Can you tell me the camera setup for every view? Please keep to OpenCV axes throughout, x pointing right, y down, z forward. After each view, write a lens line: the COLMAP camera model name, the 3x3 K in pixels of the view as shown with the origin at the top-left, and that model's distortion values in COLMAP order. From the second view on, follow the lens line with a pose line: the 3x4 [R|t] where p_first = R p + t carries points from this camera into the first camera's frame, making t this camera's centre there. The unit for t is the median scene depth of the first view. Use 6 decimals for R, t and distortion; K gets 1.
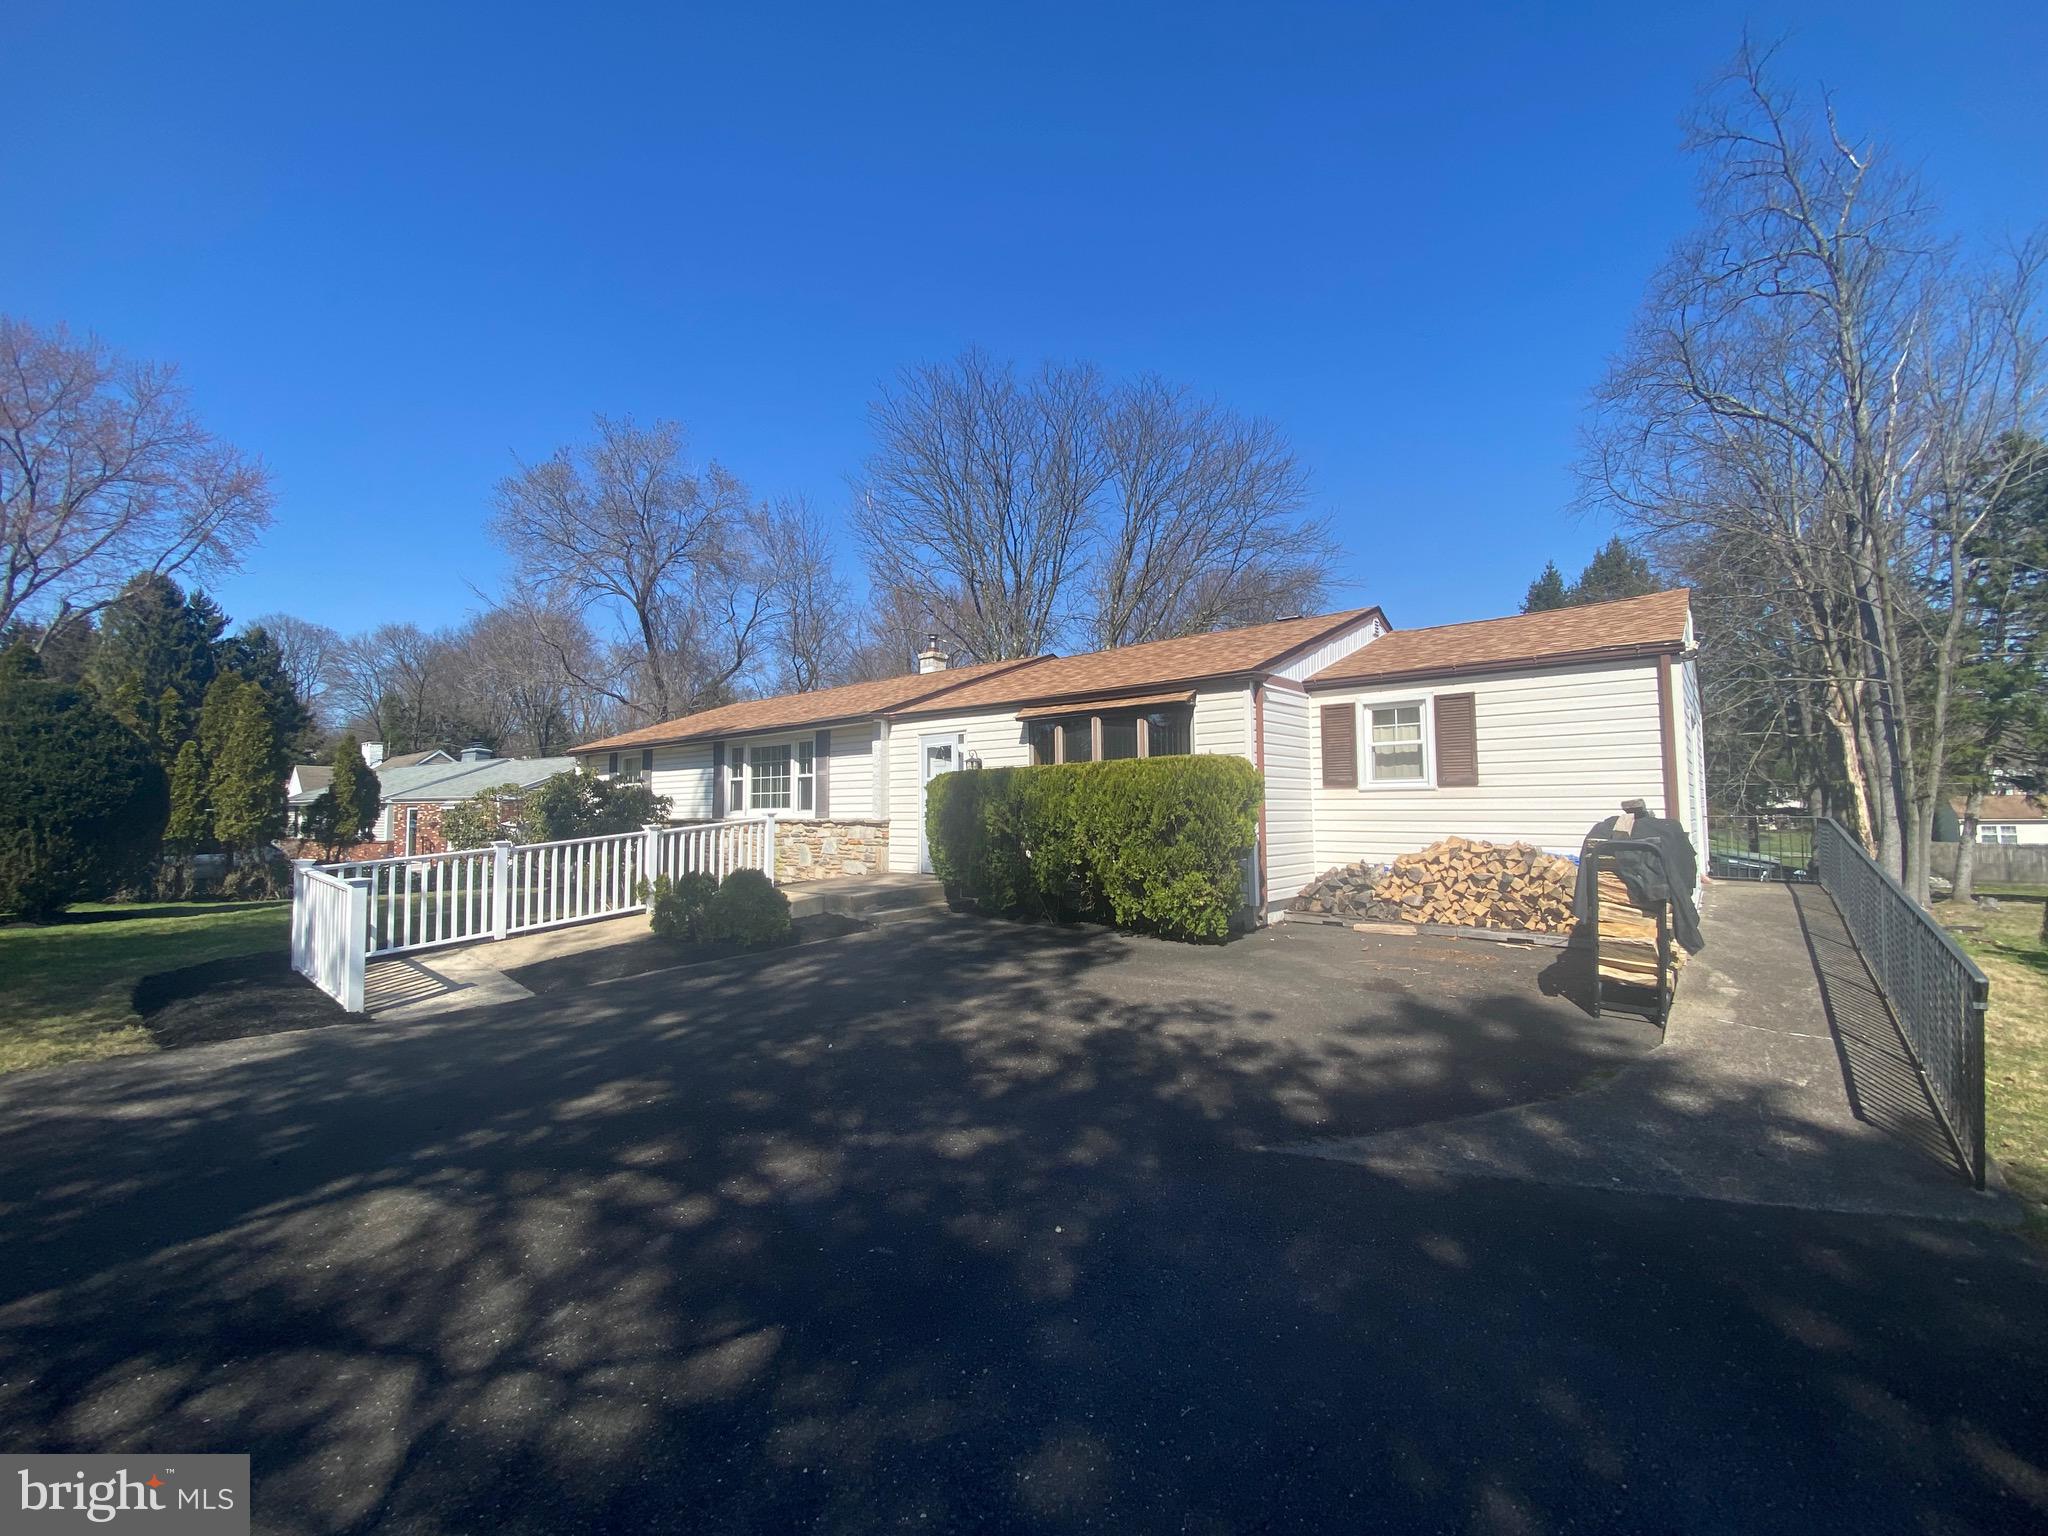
lens RADIAL K [[812.2, 0, 1024.0], [0, 812.2, 768.0], [0, 0, 1]] dist [0.036134, -0.028728]
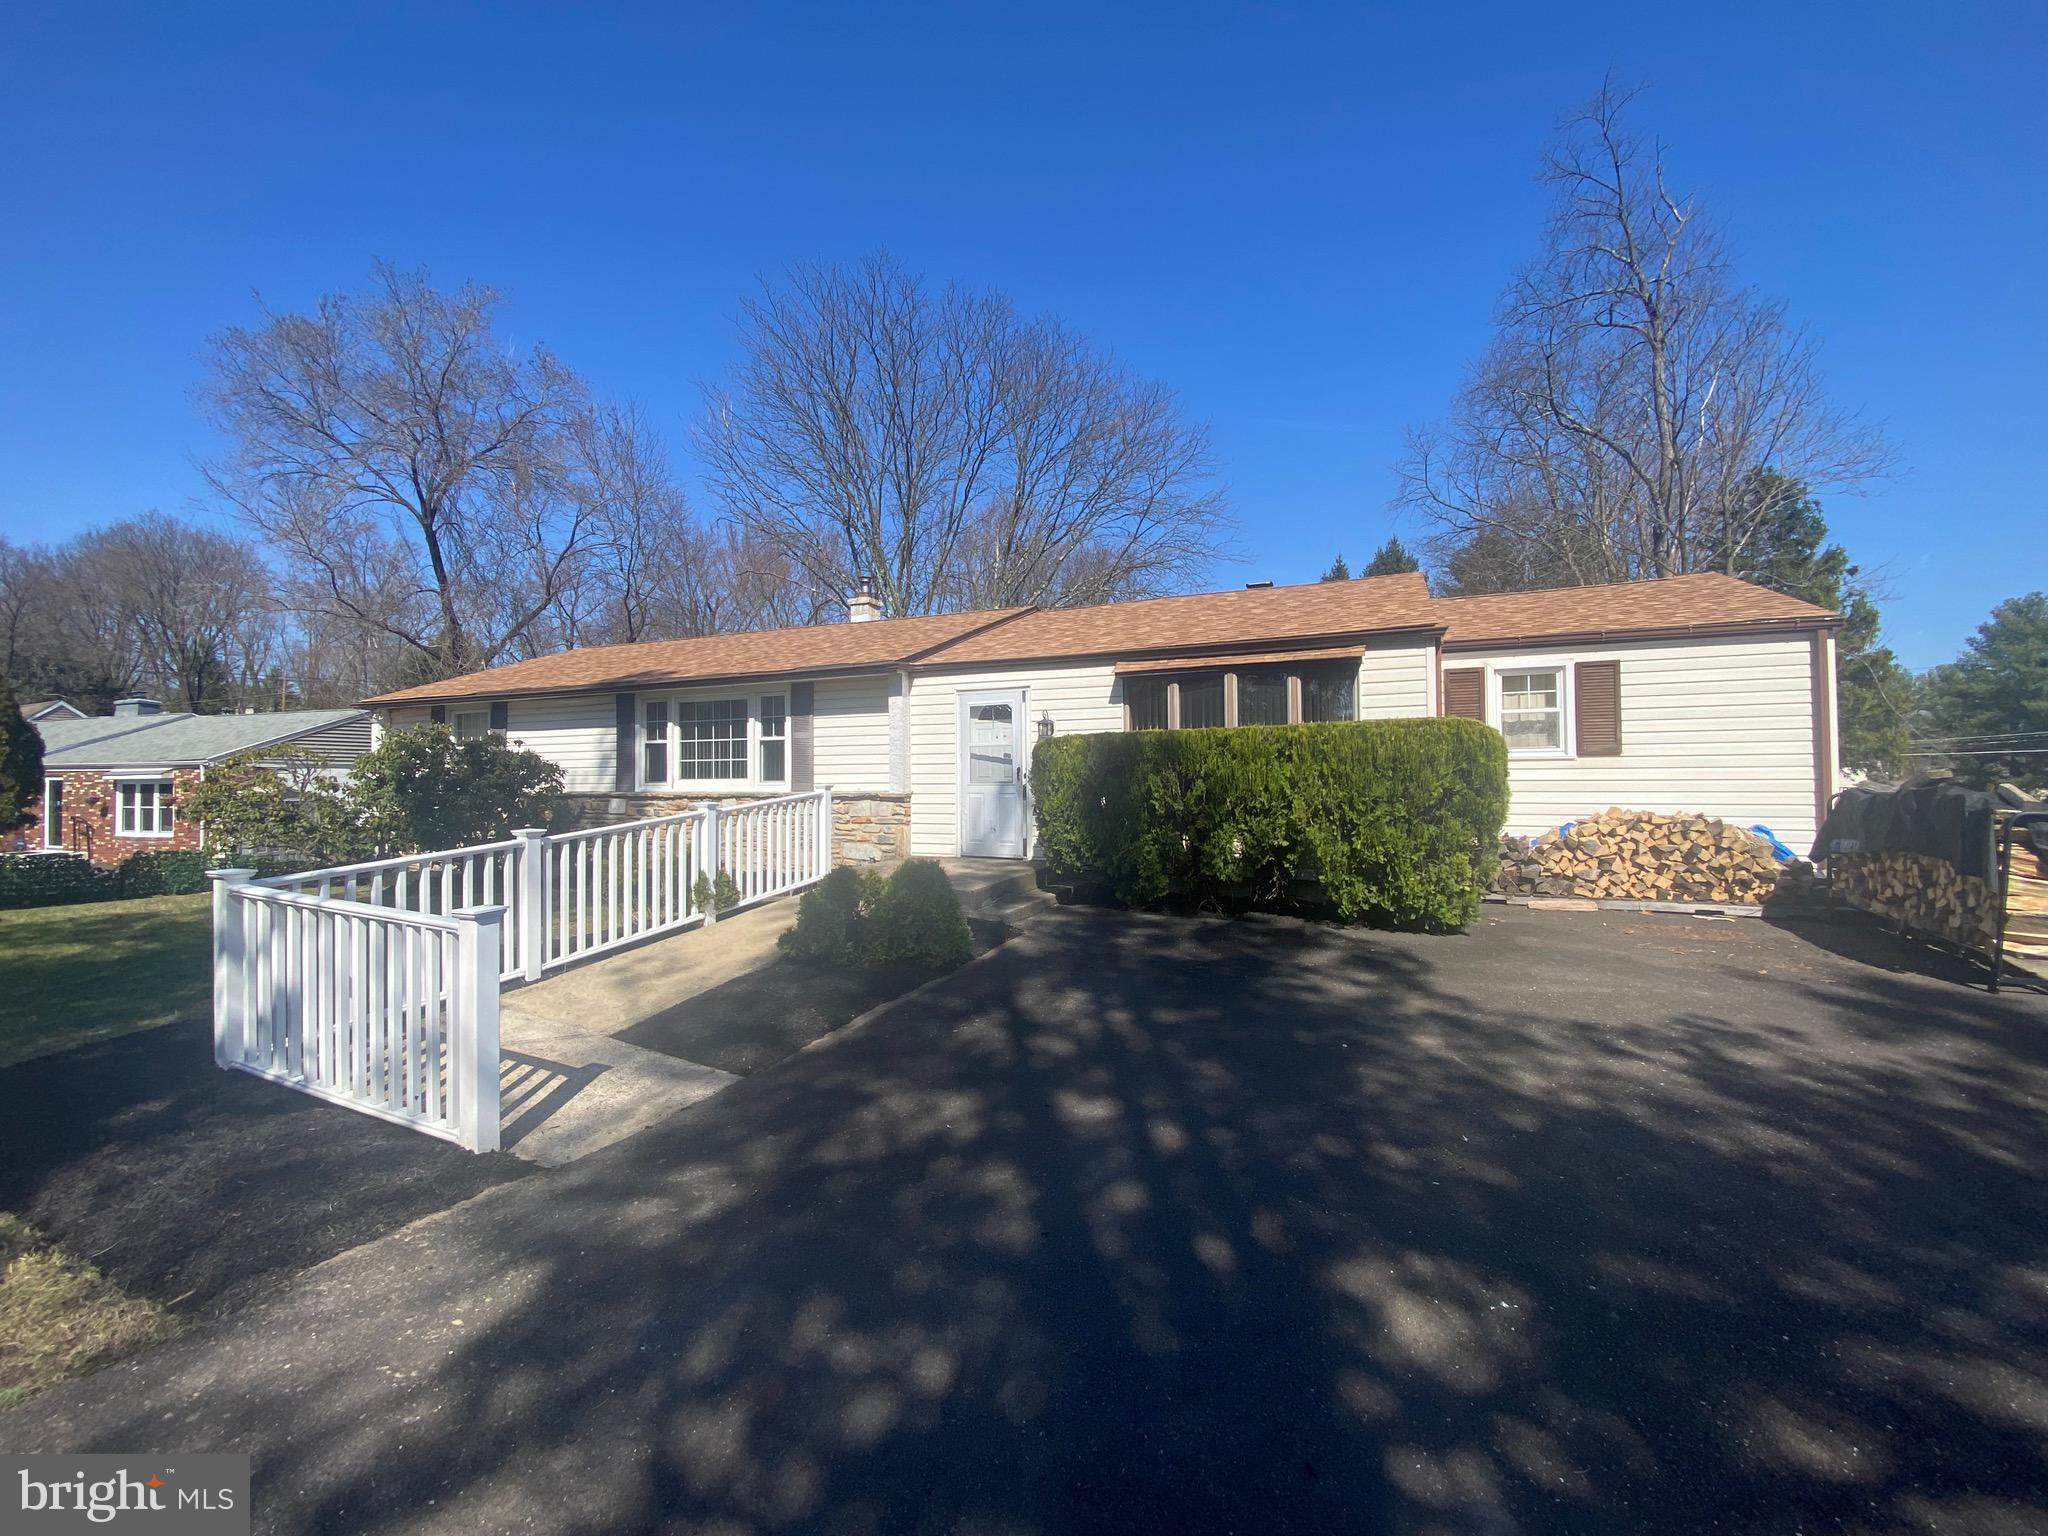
lens RADIAL K [[812.2, 0, 1024.0], [0, 812.2, 768.0], [0, 0, 1]] dist [0.036134, -0.028728]
pose [[0.961049, 0.003149, 0.276360, -0.323745], [-0.013304, 0.999303, 0.034879, 0.009290], [-0.276057, -0.037197, 0.960421, 0.199932]]
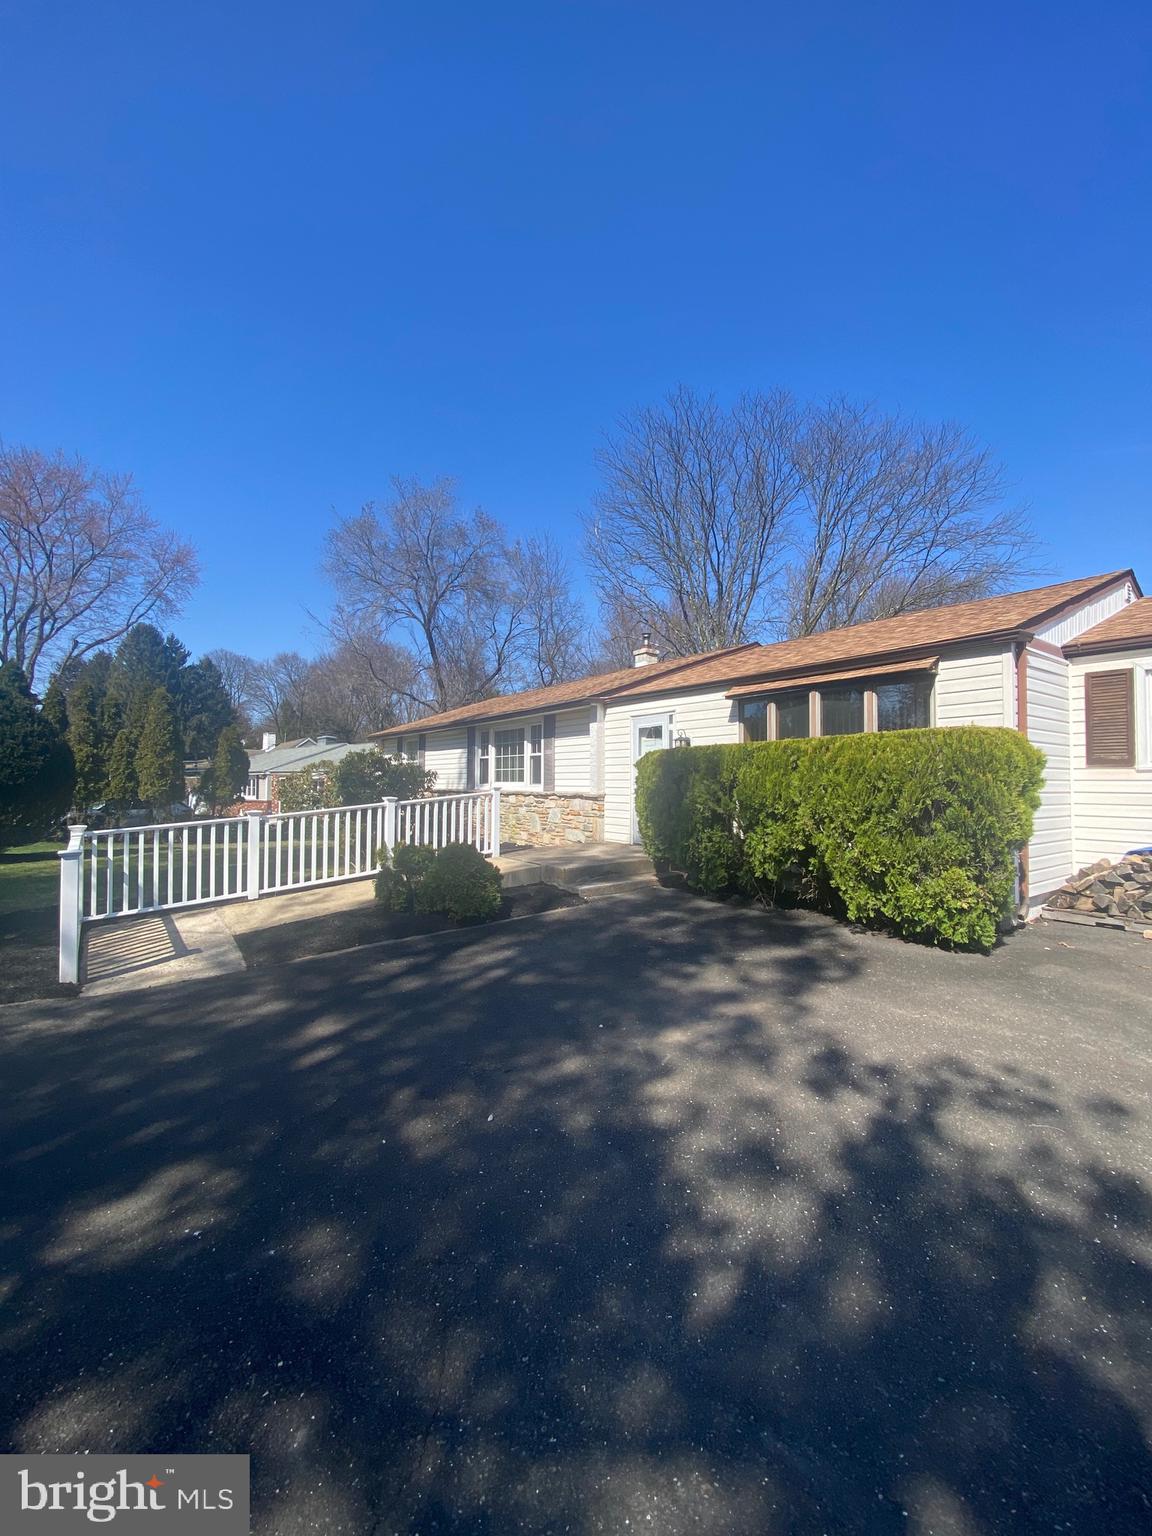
lens RADIAL K [[609.2, 0, 582.2], [0, 609.2, 774.9], [0, 0, 1]] dist [0.036134, -0.028728]
pose [[0.975986, 0.008015, -0.217684, -0.017537], [0.000605, 0.999219, 0.039503, 0.005579], [0.217831, -0.038686, 0.975220, 0.209874]]
